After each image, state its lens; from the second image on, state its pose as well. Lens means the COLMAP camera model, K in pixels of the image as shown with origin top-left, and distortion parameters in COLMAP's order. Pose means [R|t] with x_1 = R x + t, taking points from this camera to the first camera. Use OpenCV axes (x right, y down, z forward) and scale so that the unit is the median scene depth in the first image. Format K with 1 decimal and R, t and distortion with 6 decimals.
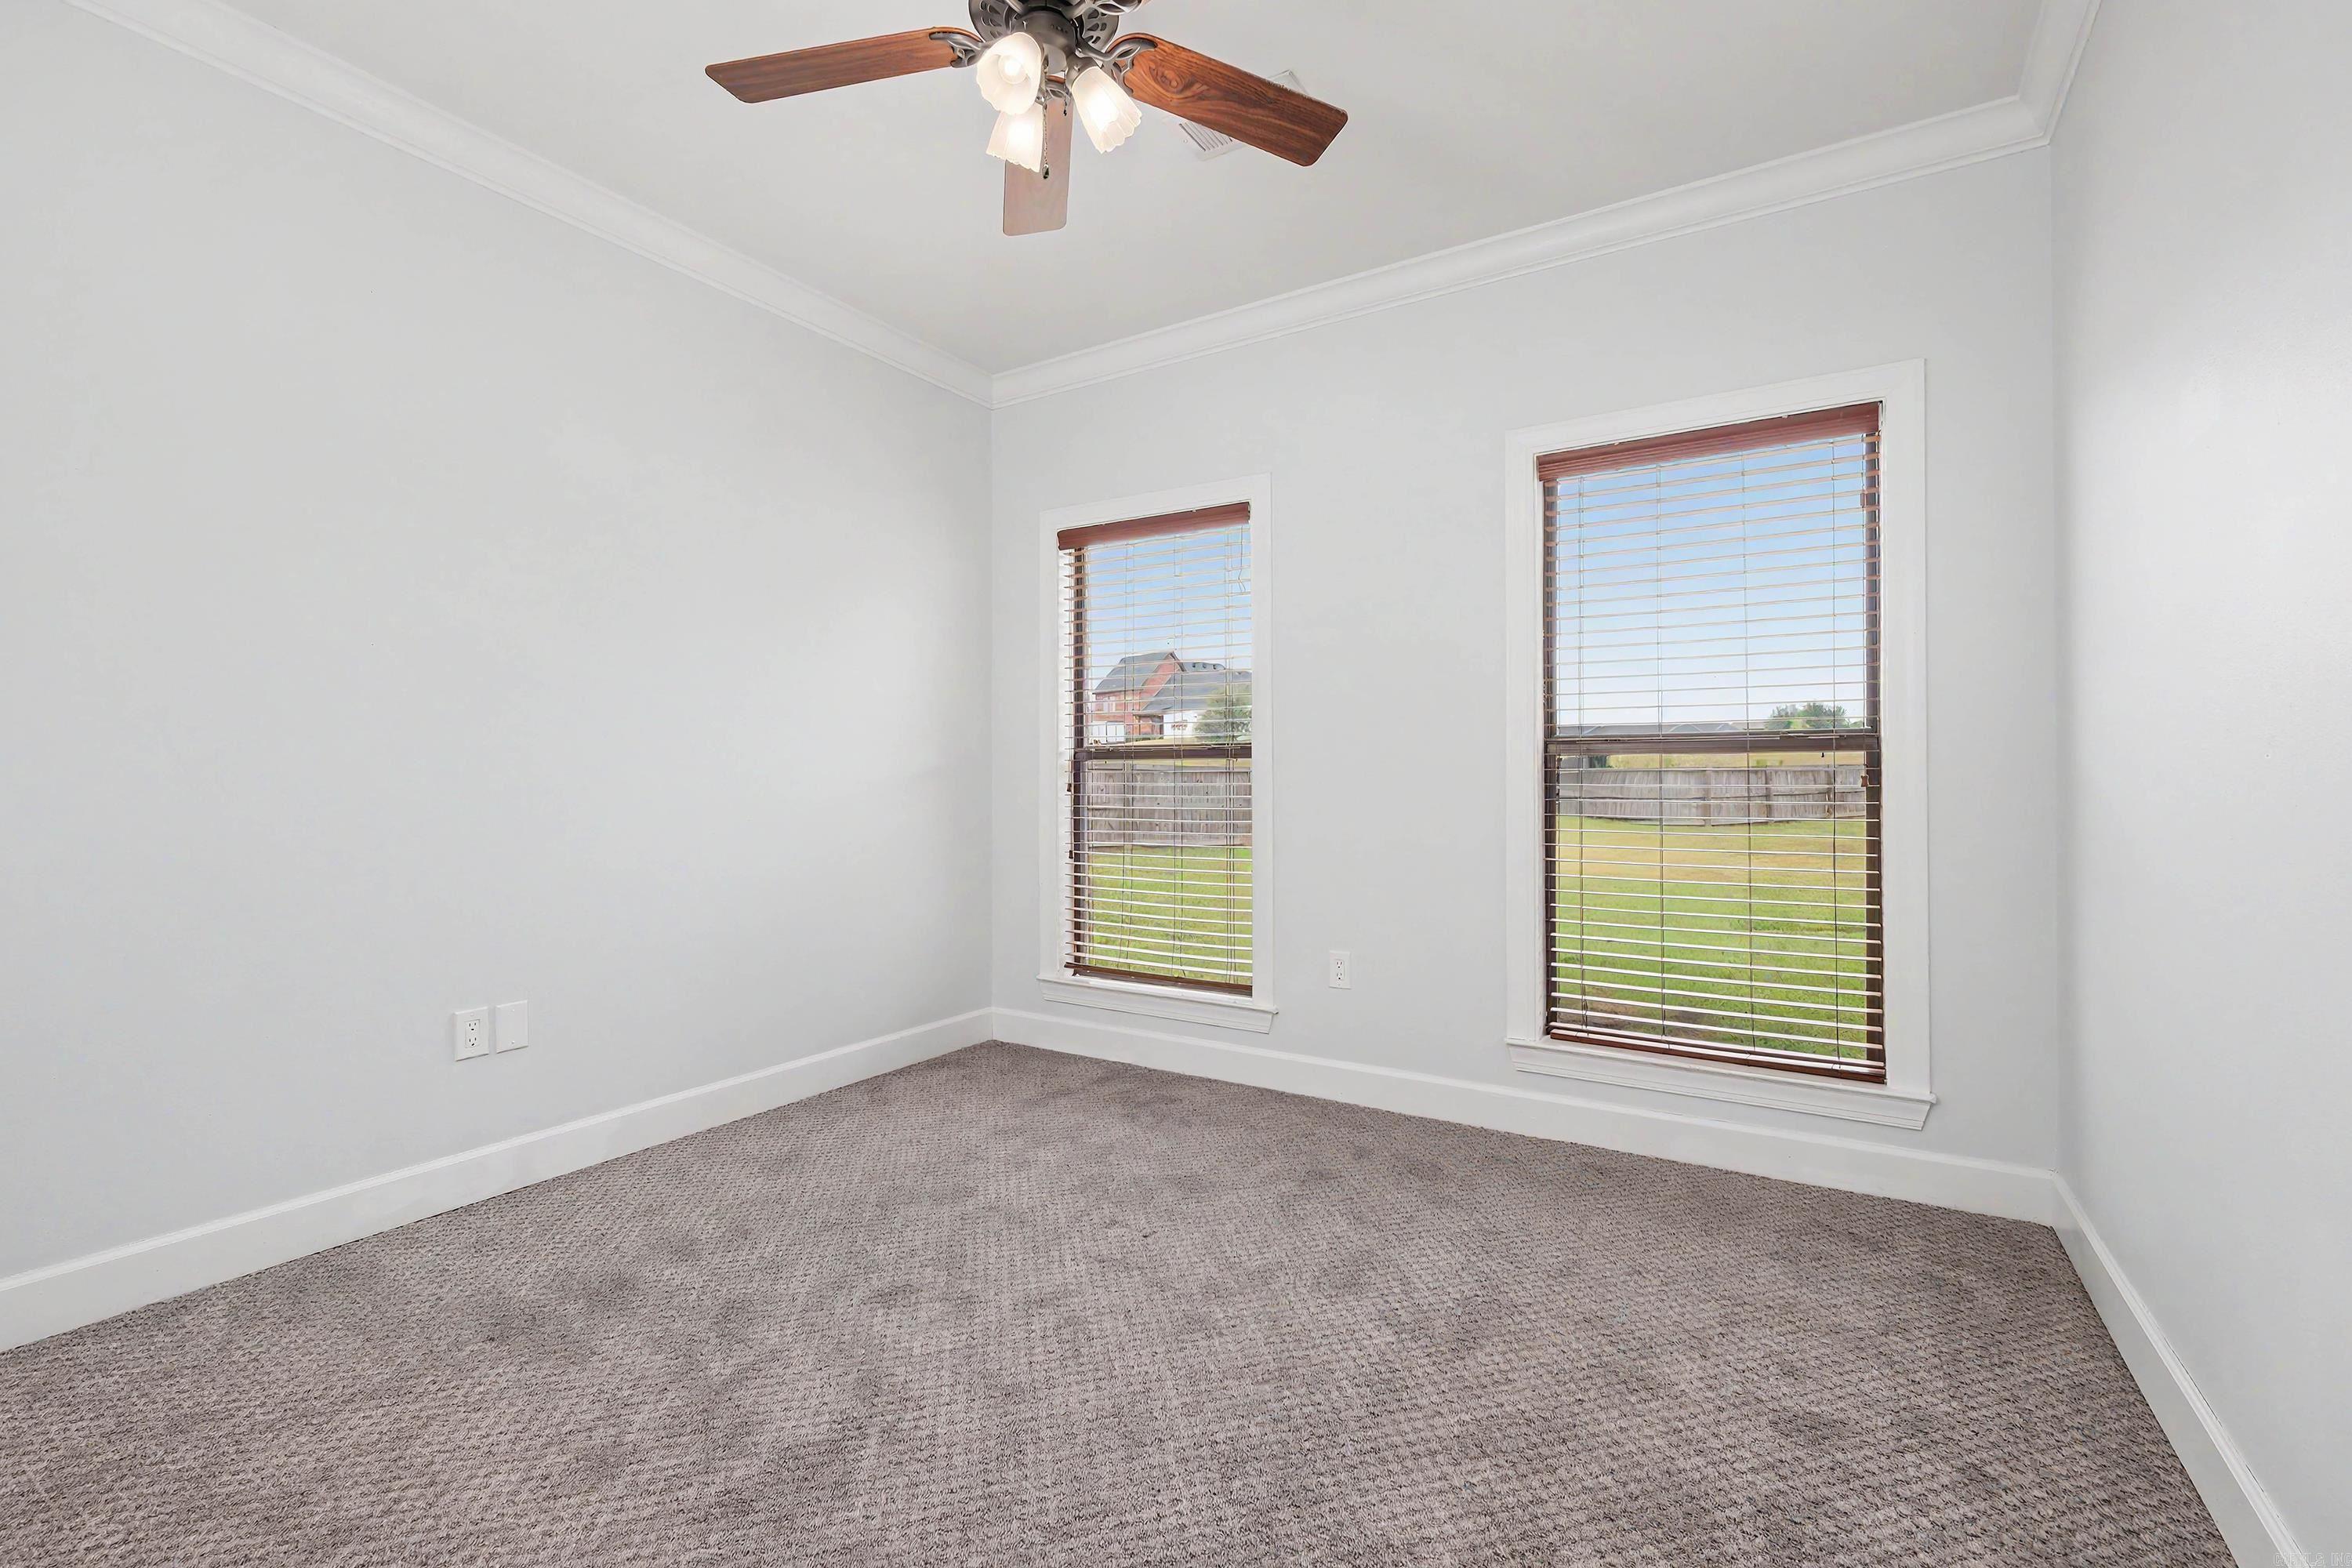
lens RADIAL K [[1038.0, 0, 1182.0], [0, 1038.0, 771.0], [0, 0, 1]] dist [-0.001744, -0.000164]
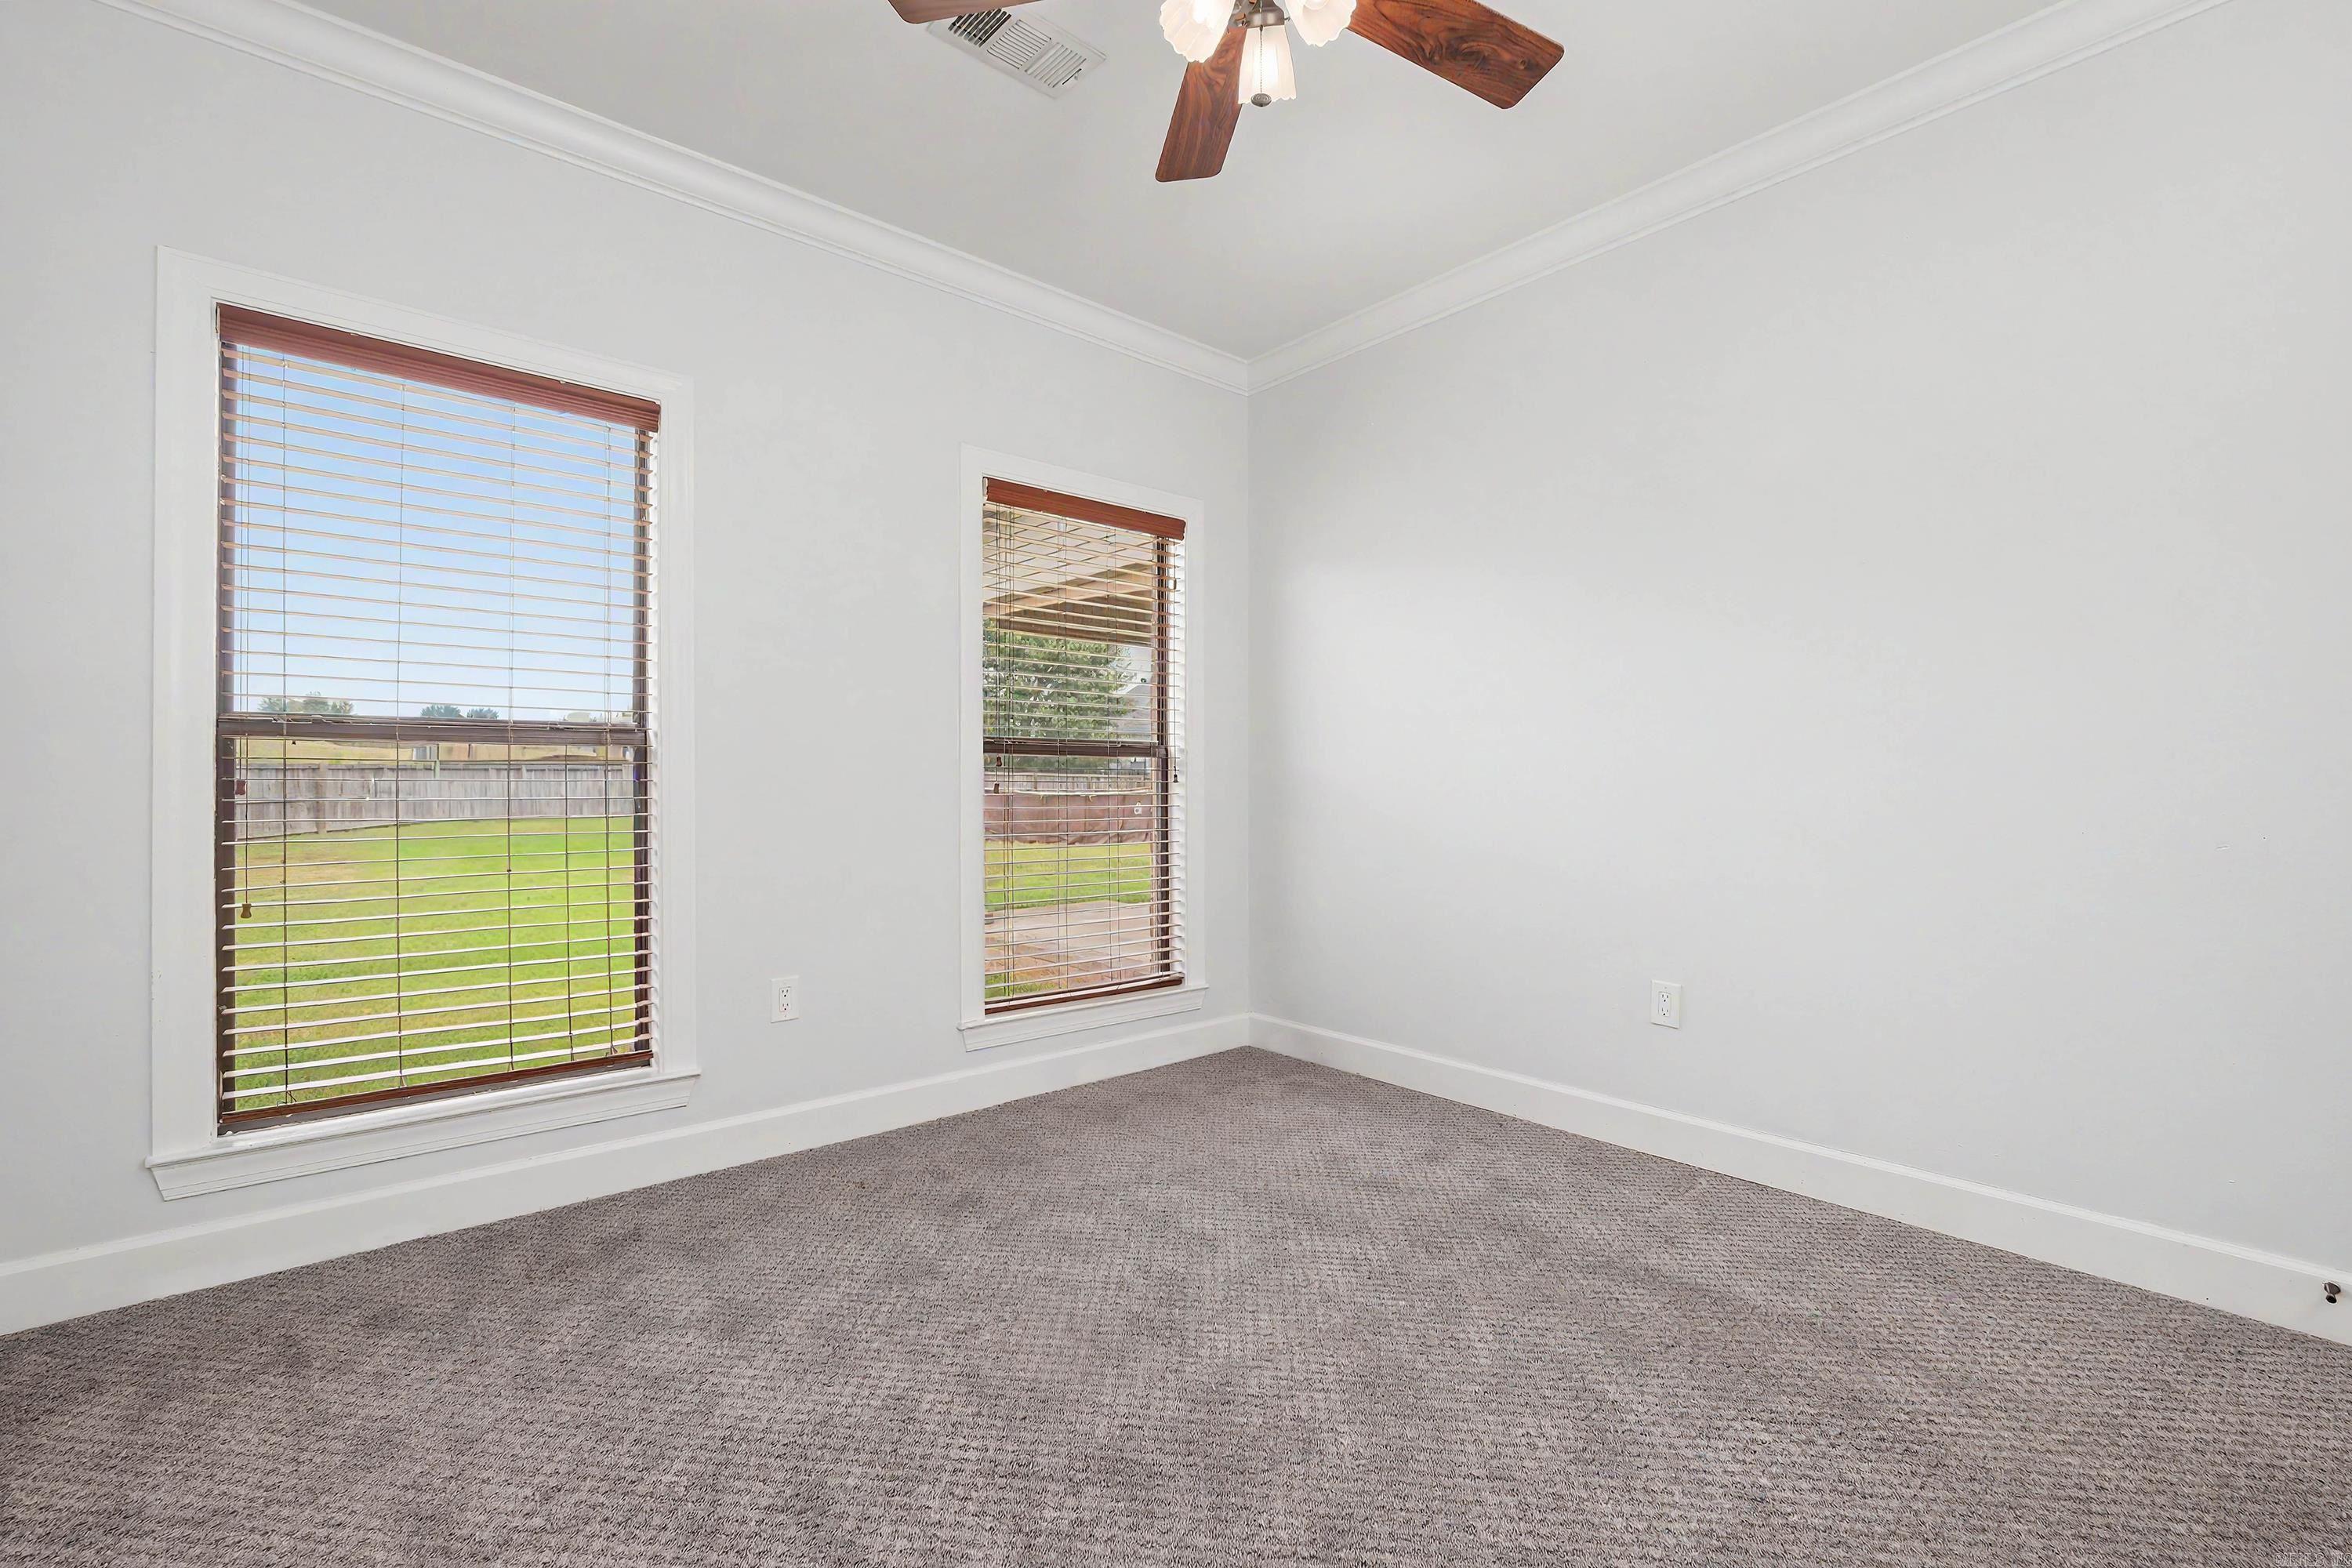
lens RADIAL K [[1038.0, 0, 1182.0], [0, 1038.0, 771.0], [0, 0, 1]] dist [-0.001744, -0.000164]
pose [[0.284538, 0.007742, 0.958634, -0.555126], [-0.015263, 0.999877, -0.003545, 0.003121], [-0.958543, -0.013623, 0.284621, 0.438397]]
